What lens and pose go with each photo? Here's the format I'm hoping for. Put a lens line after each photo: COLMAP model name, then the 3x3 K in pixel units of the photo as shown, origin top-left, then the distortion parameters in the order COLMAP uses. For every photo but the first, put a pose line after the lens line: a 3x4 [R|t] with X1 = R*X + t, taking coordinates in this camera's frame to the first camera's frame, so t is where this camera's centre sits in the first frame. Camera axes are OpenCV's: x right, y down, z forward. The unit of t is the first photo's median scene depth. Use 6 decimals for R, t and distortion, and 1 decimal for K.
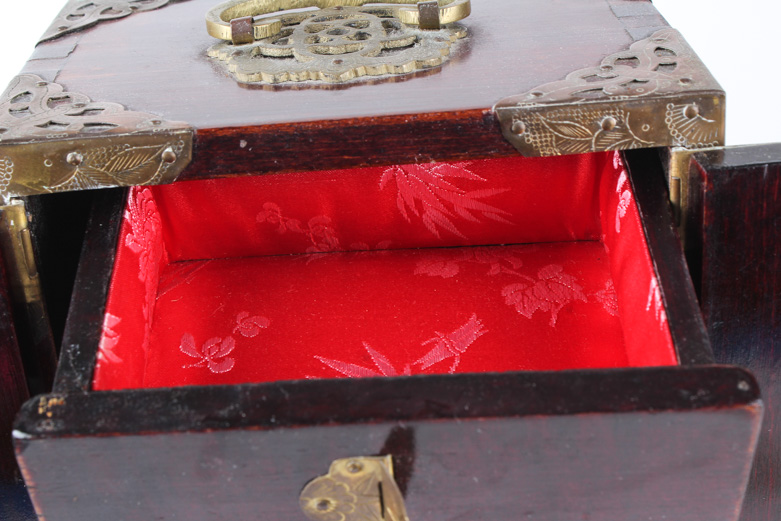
lens RADIAL K [[1342.0, 0, 386.2], [0, 1342.0, 264.1], [0, 0, 1]] dist [0.038353, 0.000000]
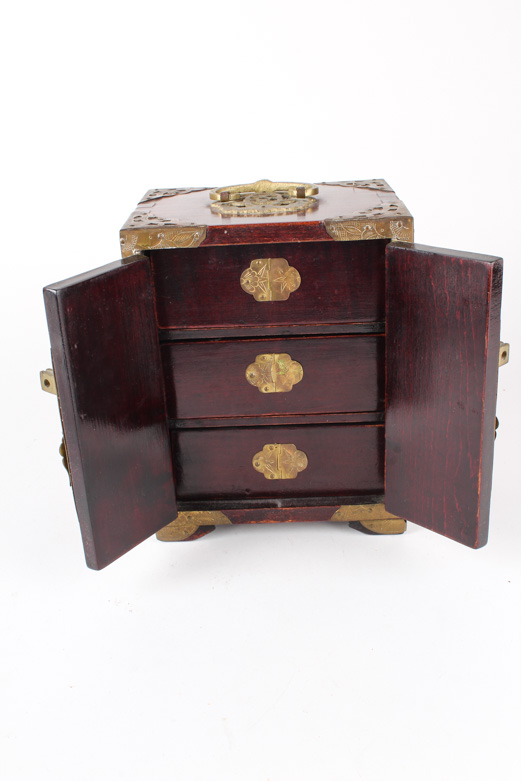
lens RADIAL K [[919.4, 0, 259.6], [0, 919.4, 386.6], [0, 0, 1]] dist [-0.009074, 0.000000]
pose [[0.998988, 0.032151, -0.031445, 0.023437], [-0.034269, 0.997007, -0.069307, 0.324172], [0.029123, 0.070314, 0.997100, -0.732806]]
